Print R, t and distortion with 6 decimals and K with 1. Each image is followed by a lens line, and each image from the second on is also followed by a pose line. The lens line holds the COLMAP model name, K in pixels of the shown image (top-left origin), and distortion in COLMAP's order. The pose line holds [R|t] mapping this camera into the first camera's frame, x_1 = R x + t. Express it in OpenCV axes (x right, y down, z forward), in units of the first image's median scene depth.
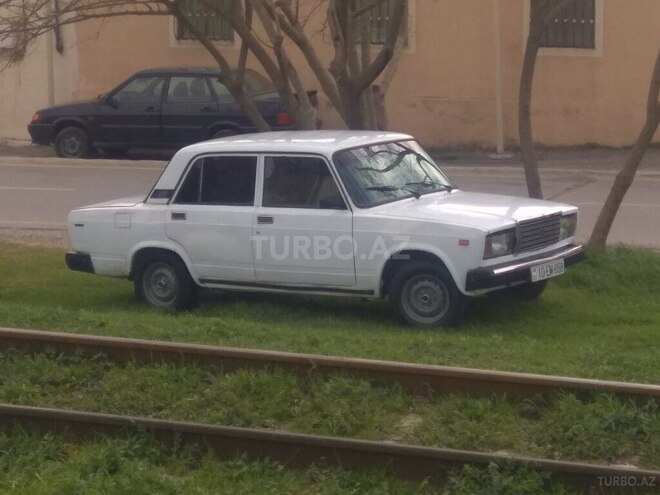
lens RADIAL K [[2187.2, 0, 330.0], [0, 2187.2, 247.5], [0, 0, 1]] dist [0.099891, -0.197676]
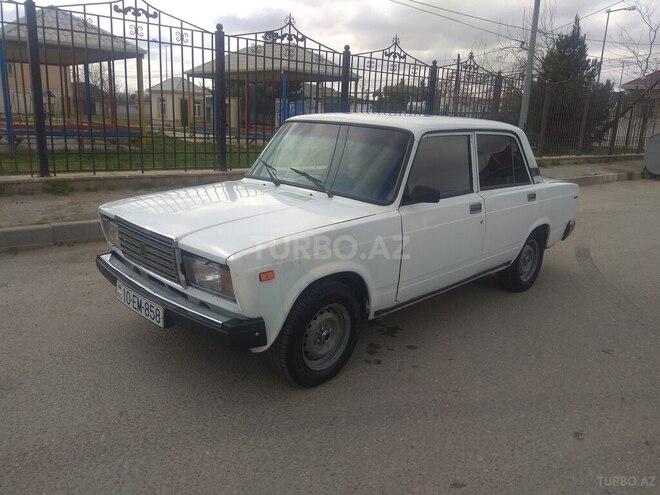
lens RADIAL K [[510.1, 0, 322.3], [0, 510.1, 260.4], [0, 0, 1]] dist [0.099771, -0.166568]
pose [[-0.218747, 0.309652, -0.925346, 0.231420], [-0.151585, 0.926016, 0.345710, -0.067595], [0.963936, 0.215892, -0.155624, 1.052758]]
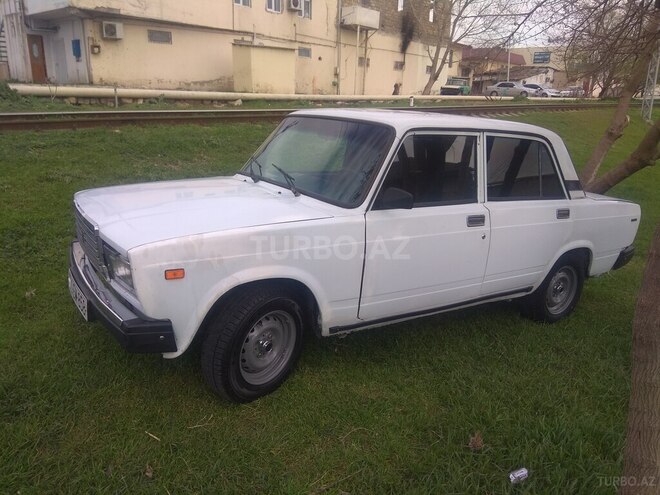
lens RADIAL K [[510.1, 0, 322.3], [0, 510.1, 260.4], [0, 0, 1]] dist [0.099771, -0.166568]
pose [[-0.409195, 0.264622, -0.873232, 0.201243], [-0.163135, 0.920386, 0.355355, -0.066802], [0.897745, 0.287864, -0.333448, 1.090555]]
